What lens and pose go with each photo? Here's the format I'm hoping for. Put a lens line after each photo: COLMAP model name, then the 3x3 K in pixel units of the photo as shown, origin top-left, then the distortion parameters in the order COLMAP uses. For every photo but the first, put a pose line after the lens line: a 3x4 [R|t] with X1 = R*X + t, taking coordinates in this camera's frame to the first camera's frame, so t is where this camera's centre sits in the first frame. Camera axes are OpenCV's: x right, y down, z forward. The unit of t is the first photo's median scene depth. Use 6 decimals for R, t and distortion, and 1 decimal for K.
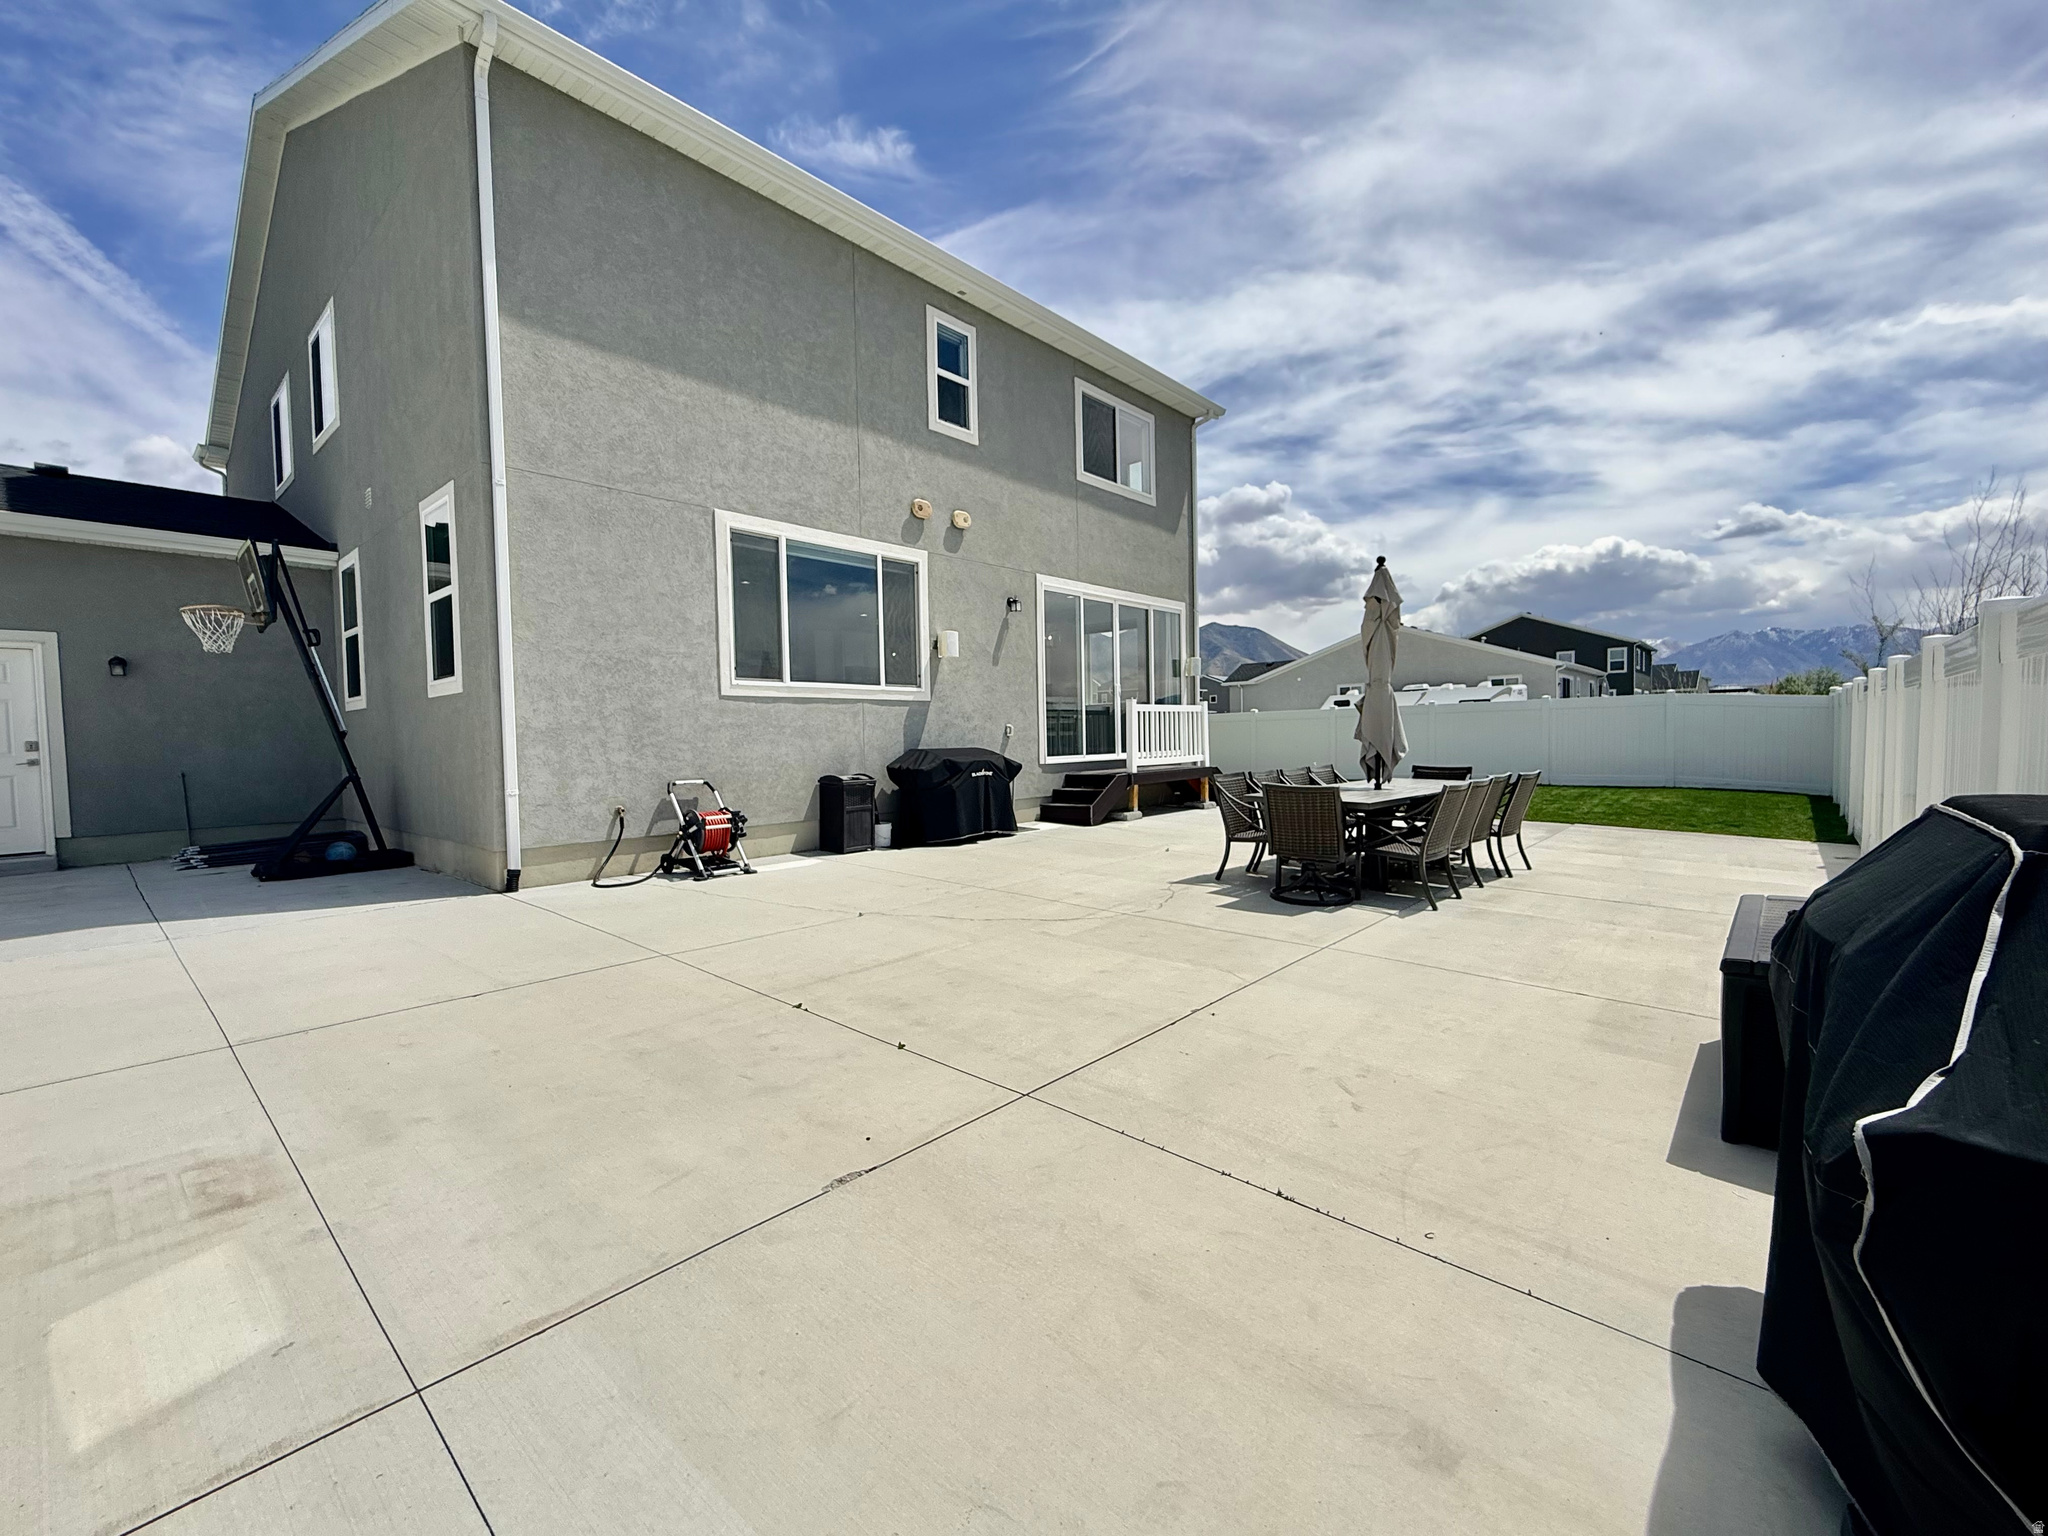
lens RADIAL K [[881.1, 0, 990.5], [0, 881.1, 768.0], [0, 0, 1]] dist [0.003599, -0.002158]
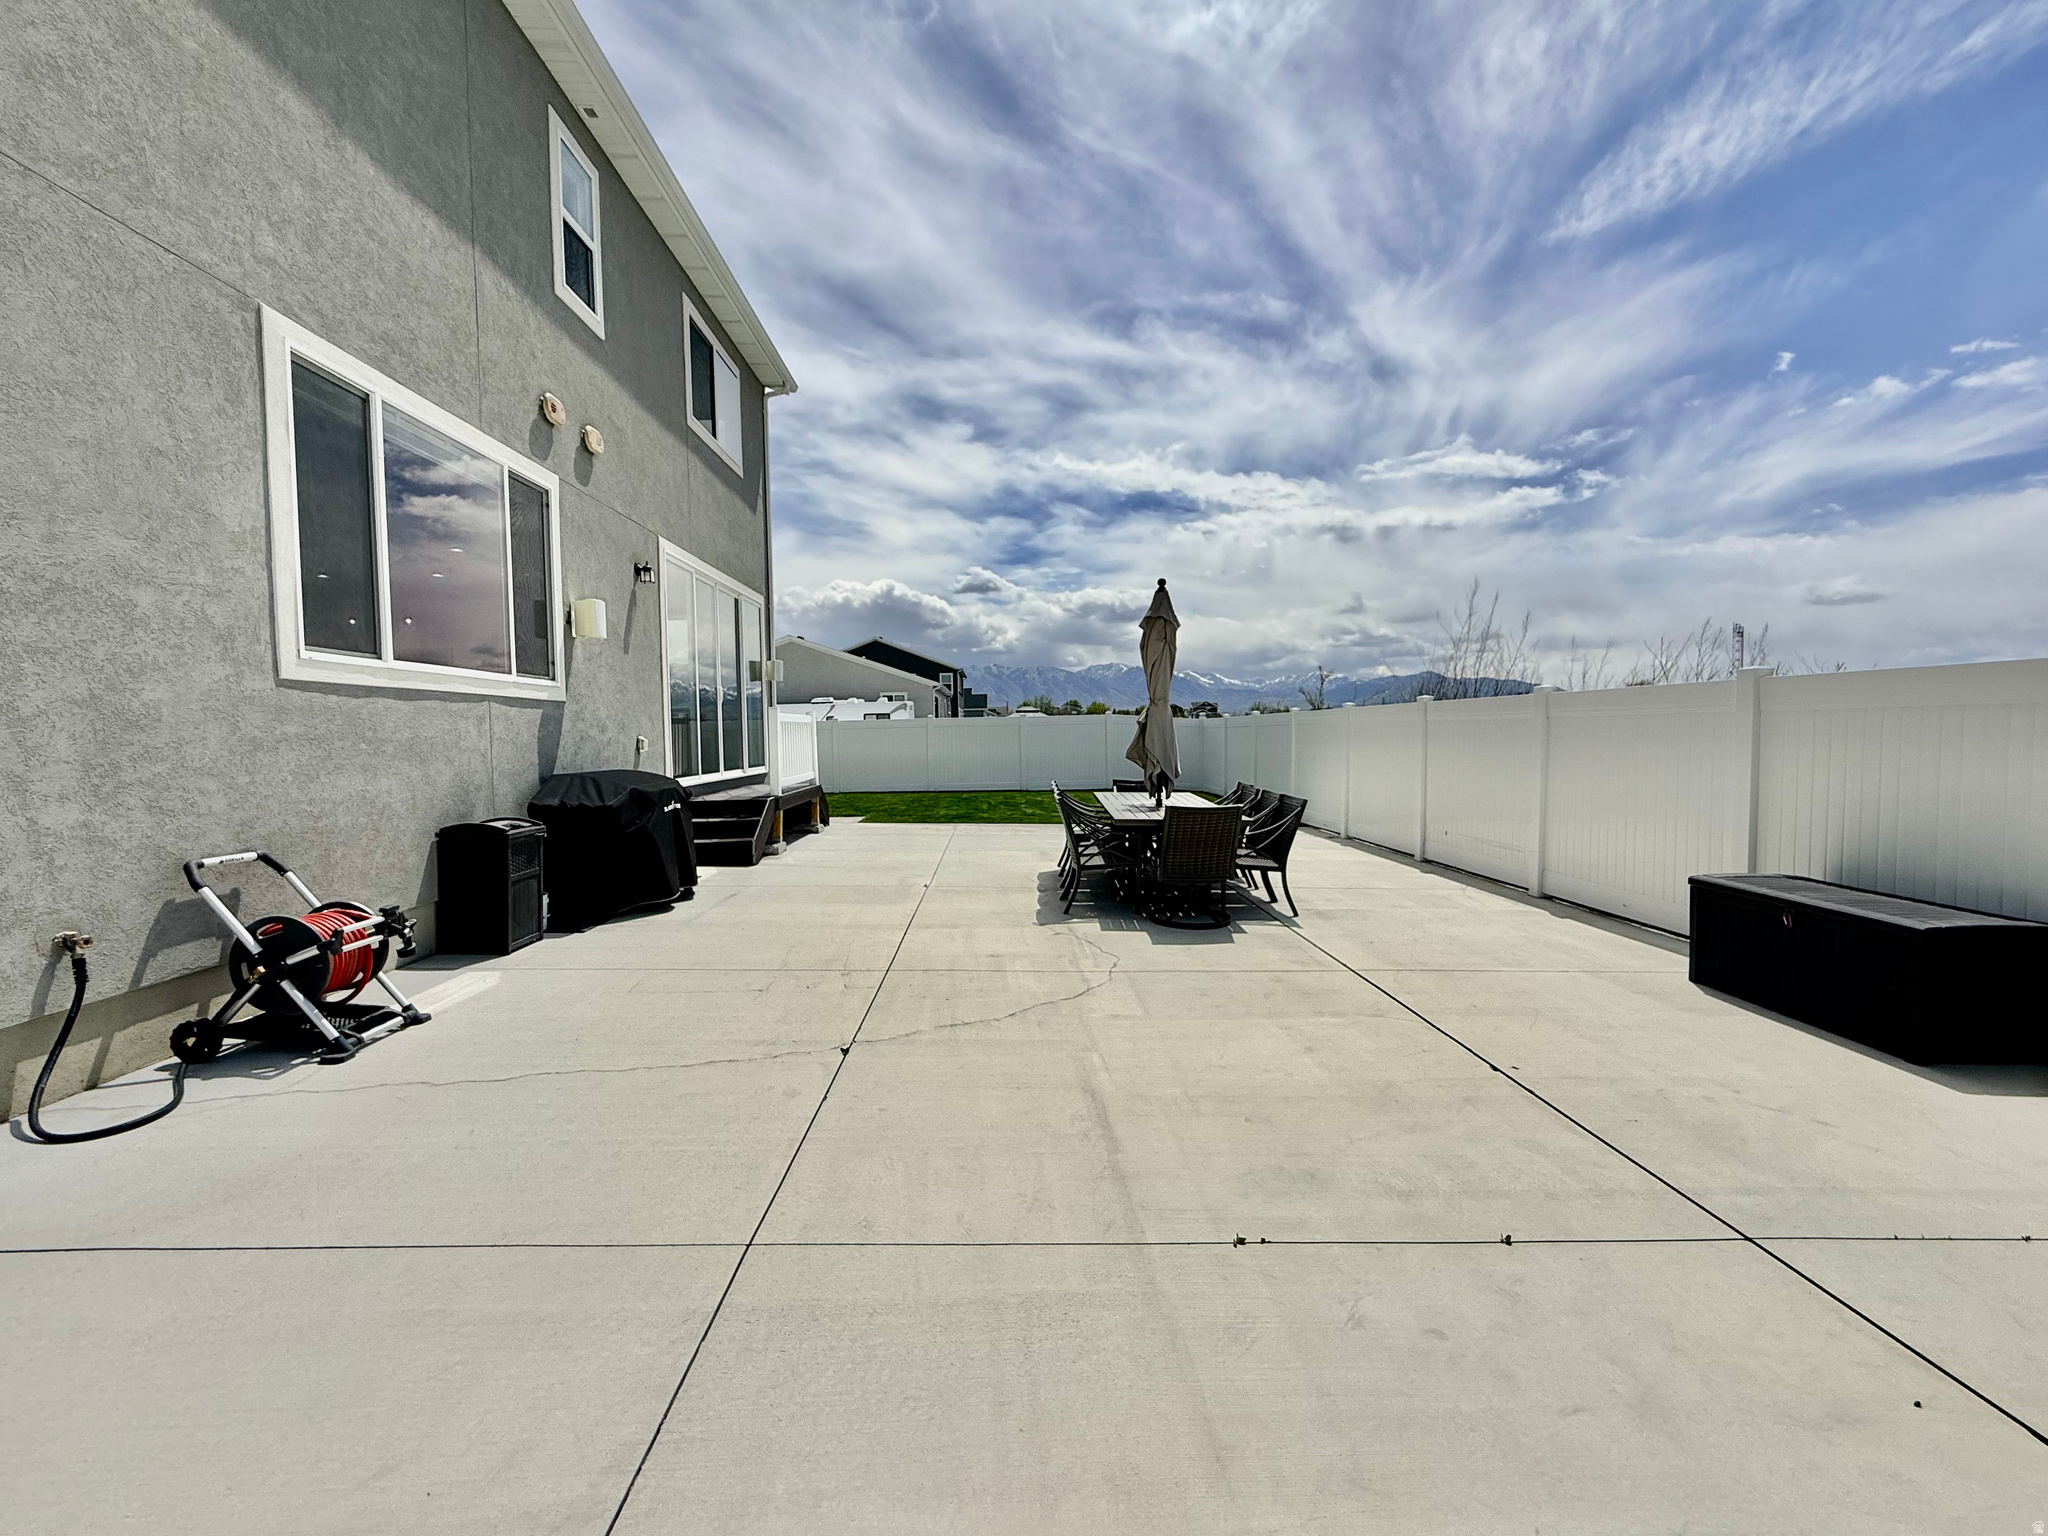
lens RADIAL K [[881.1, 0, 1040.7], [0, 881.1, 768.3], [0, 0, 1]] dist [0.003599, -0.002158]
pose [[0.705257, -0.018863, 0.708701, -0.338941], [0.025691, 0.999669, 0.001041, -0.020080], [-0.708486, 0.017474, 0.705508, 0.323213]]
